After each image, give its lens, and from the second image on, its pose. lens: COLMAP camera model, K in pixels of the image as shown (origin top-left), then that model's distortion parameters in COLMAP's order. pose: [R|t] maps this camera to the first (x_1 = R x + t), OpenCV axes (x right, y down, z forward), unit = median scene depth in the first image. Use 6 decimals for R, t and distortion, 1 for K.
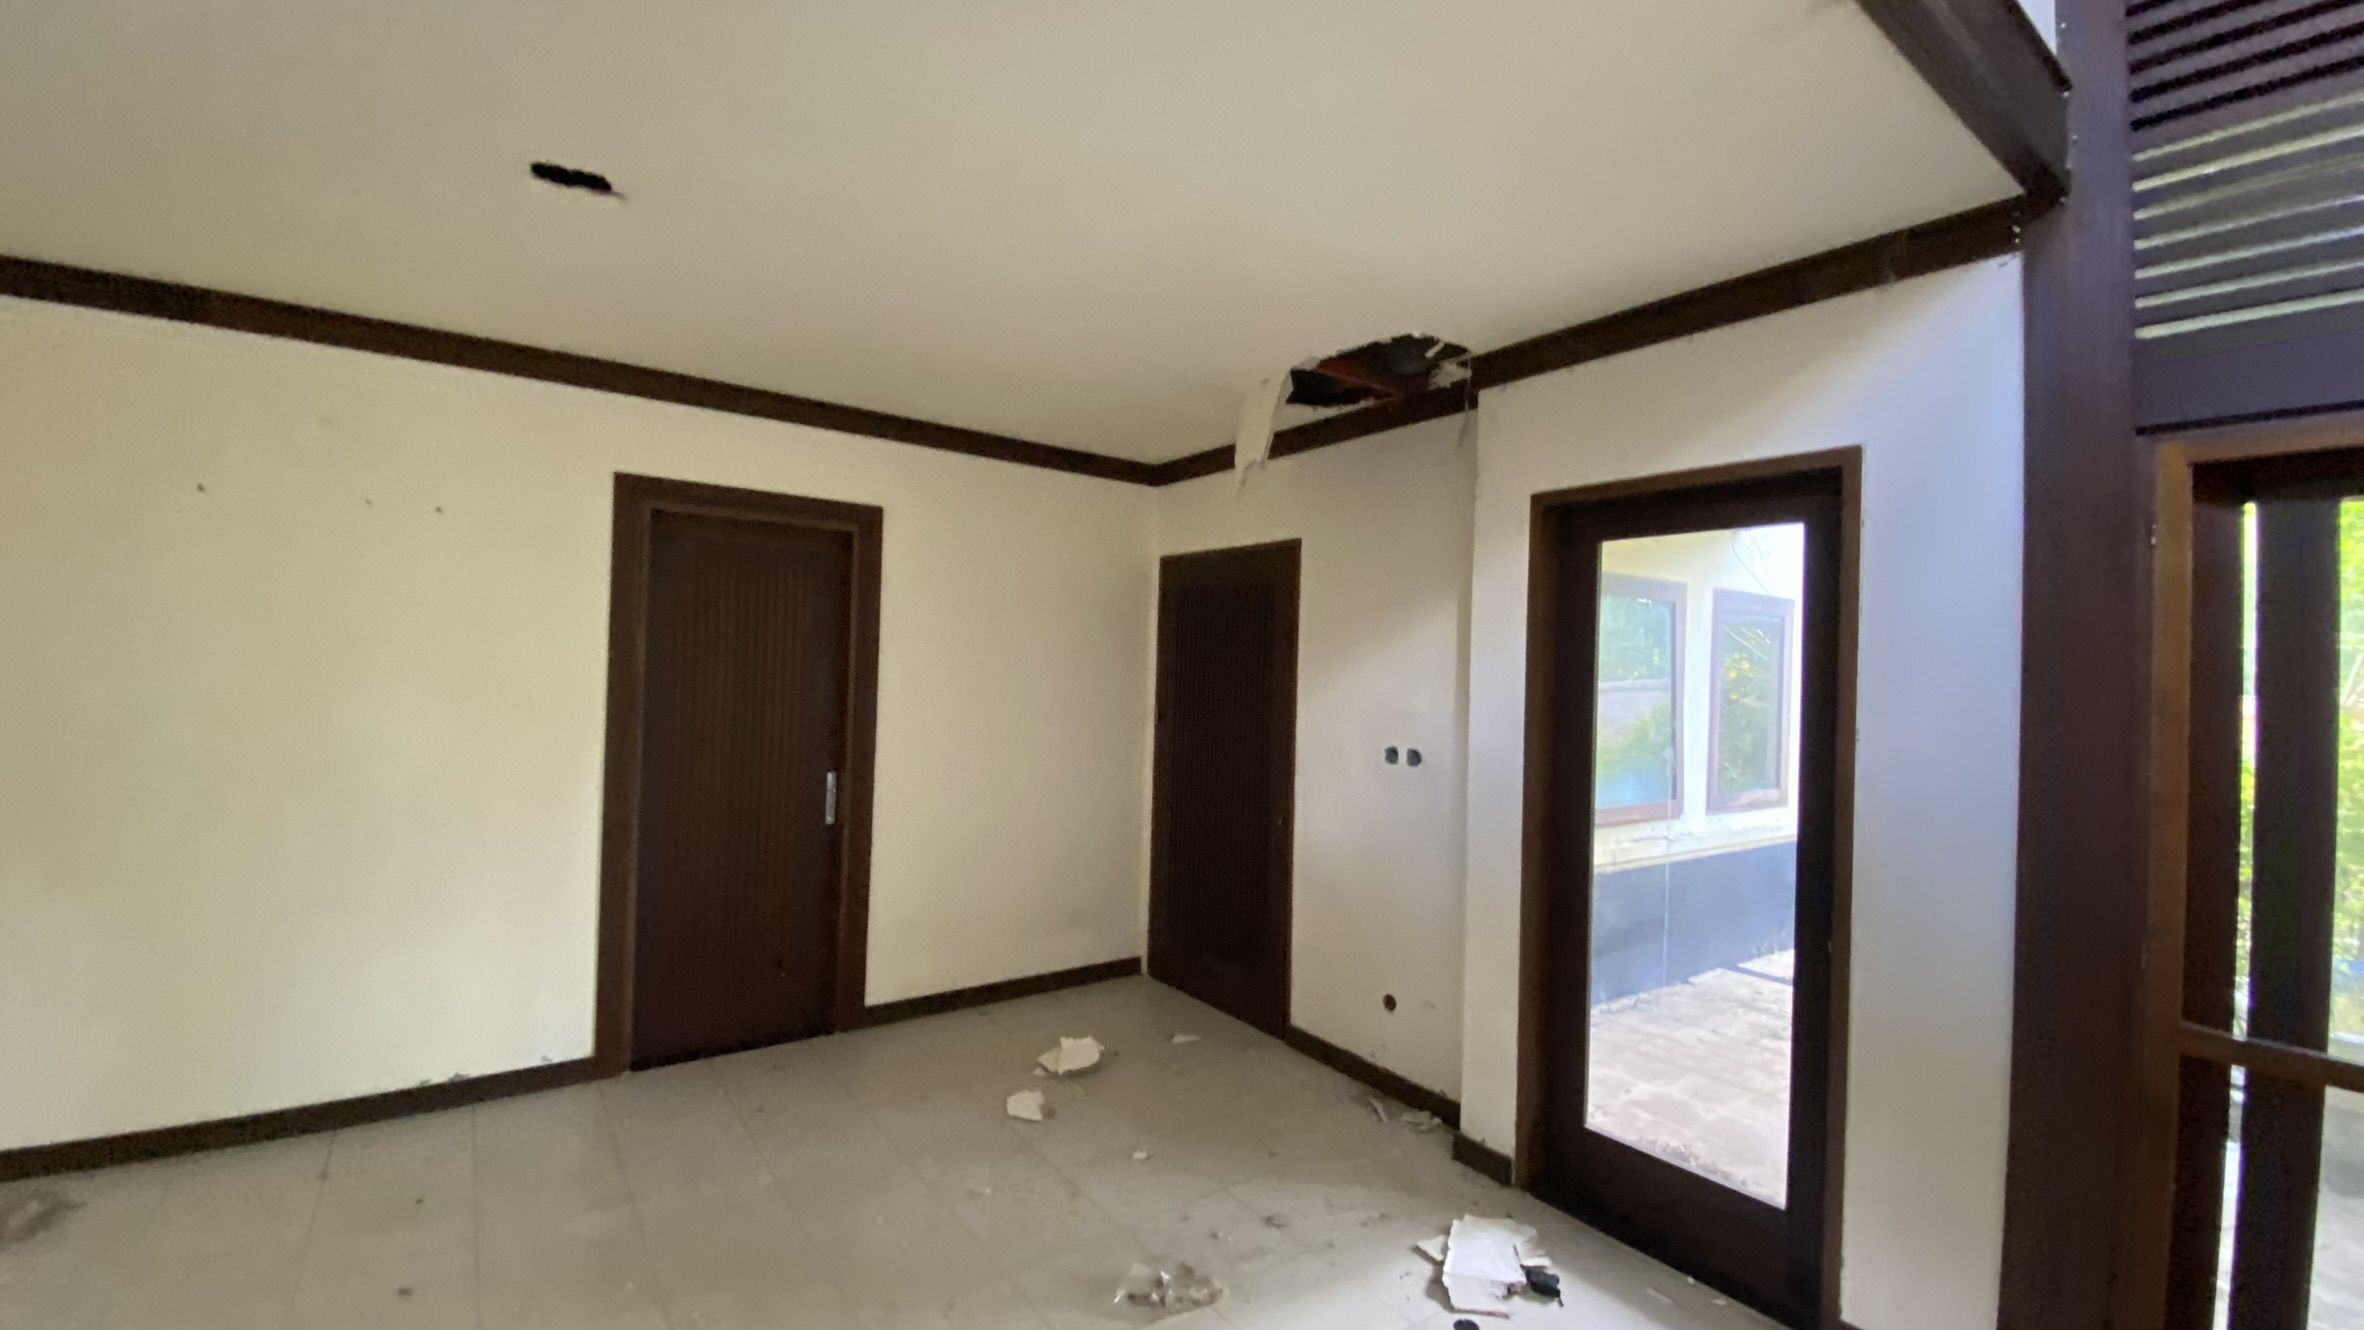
lens RADIAL K [[964.1, 0, 1182.0], [0, 964.1, 665.0], [0, 0, 1]] dist [0.019355, -0.020457]
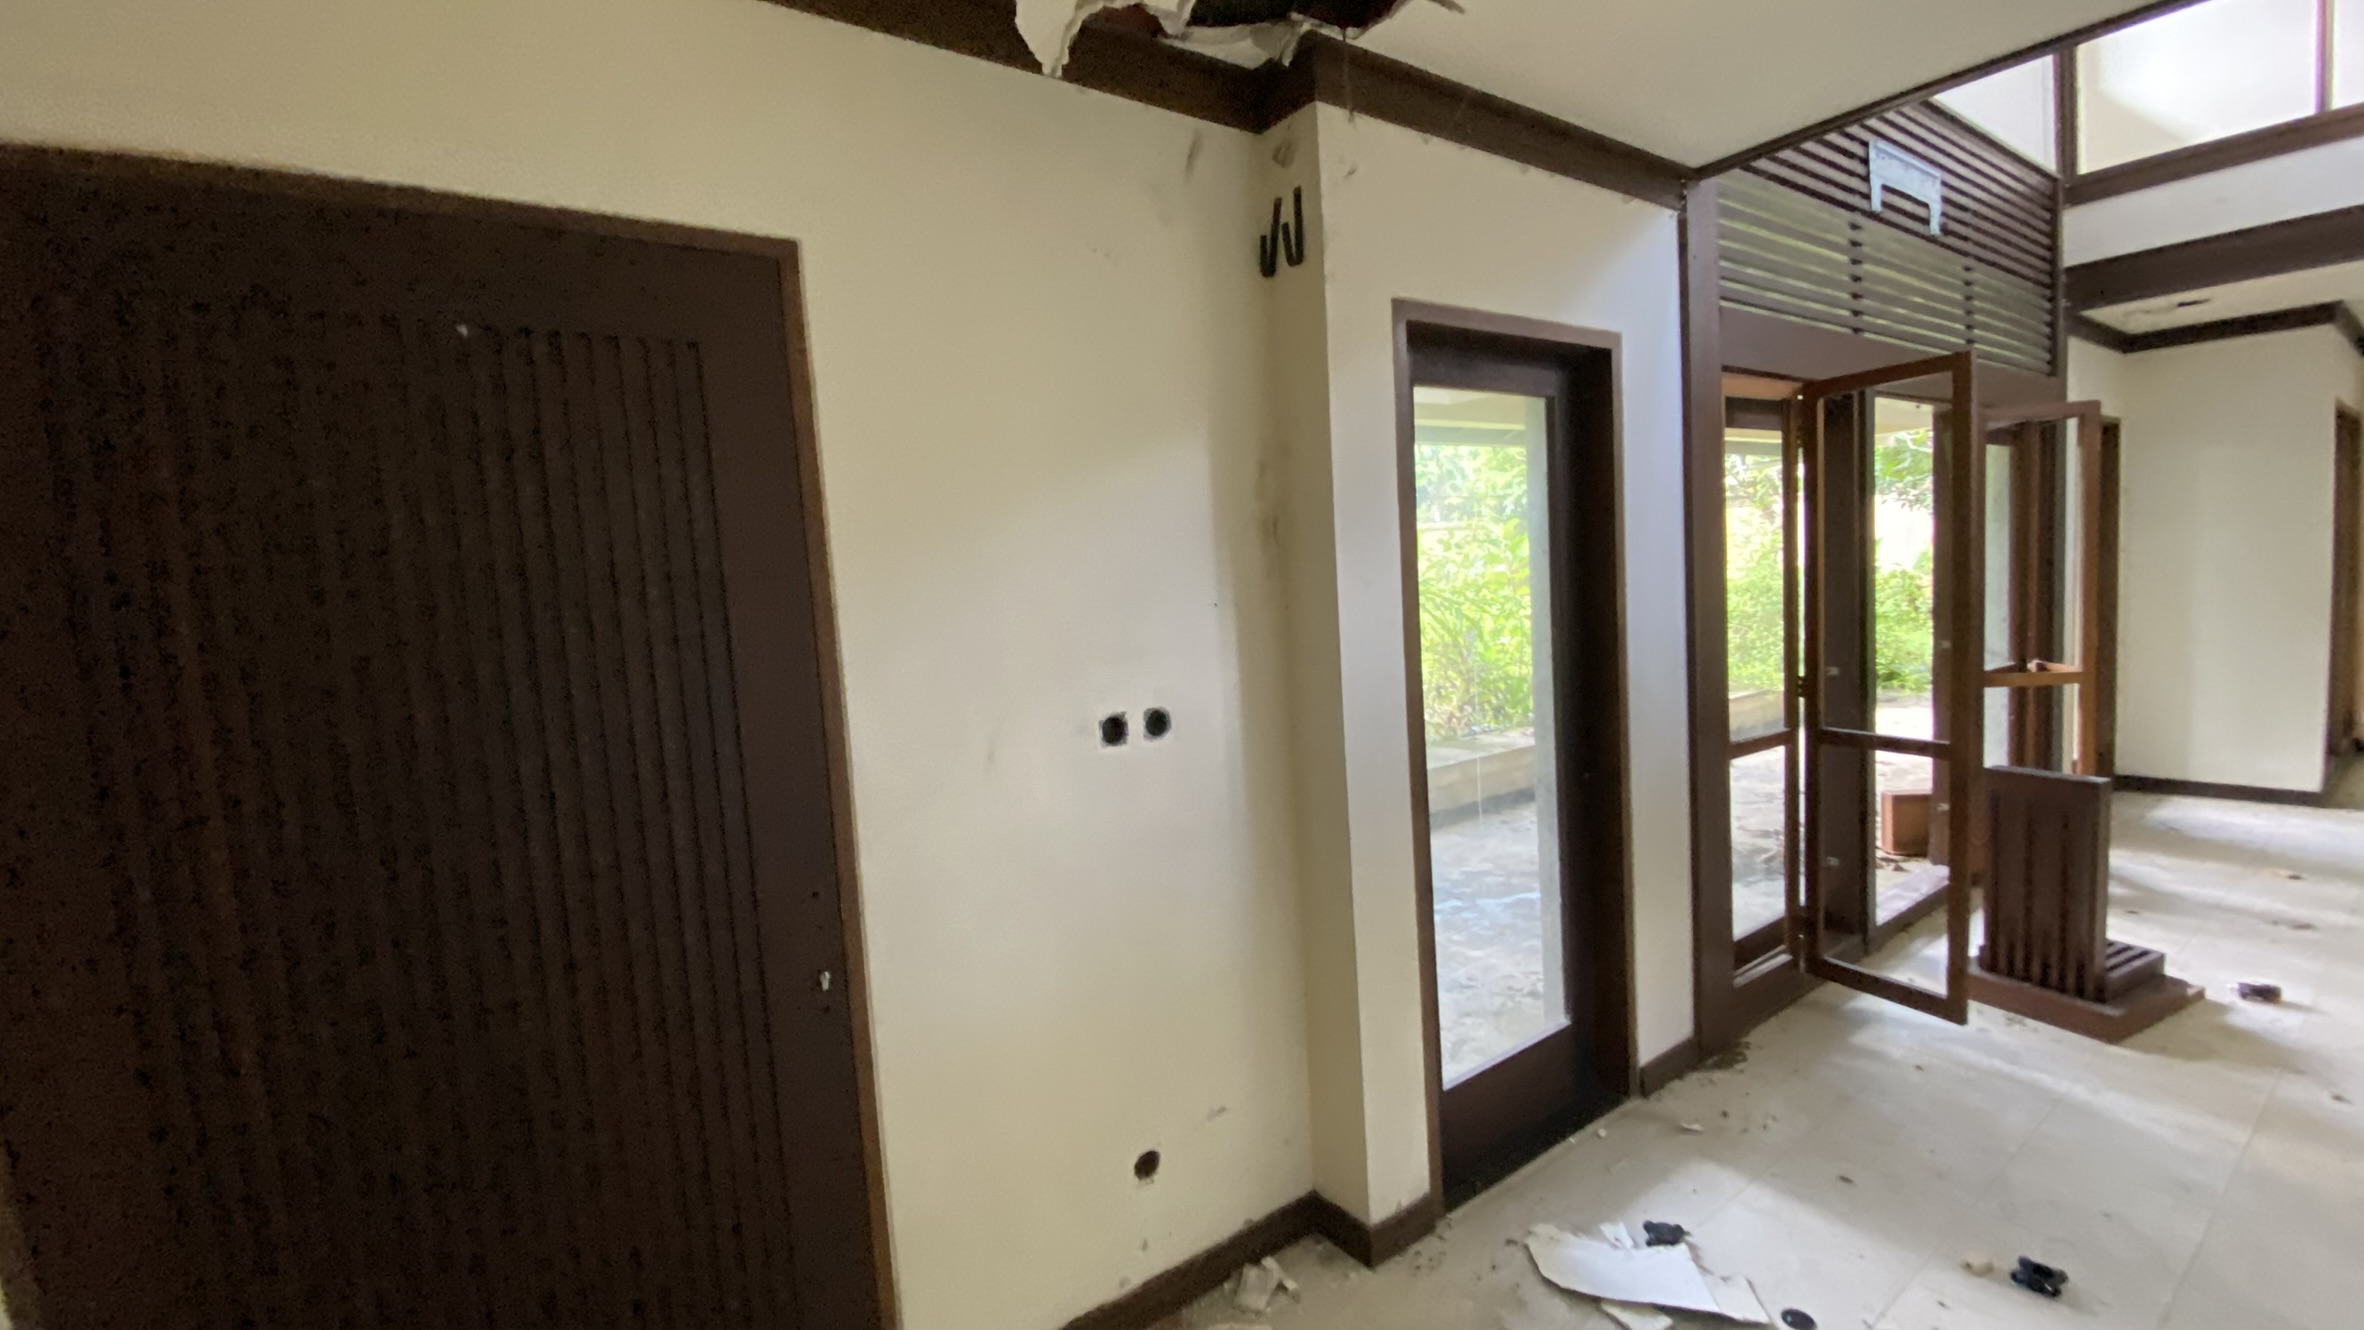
lens RADIAL K [[964.1, 0, 1182.0], [0, 964.1, 665.0], [0, 0, 1]] dist [0.019355, -0.020457]
pose [[0.014228, -0.136747, 0.990504, -0.304114], [0.036842, 0.990003, 0.136149, -0.012186], [-0.999220, 0.034555, 0.019124, 0.973649]]
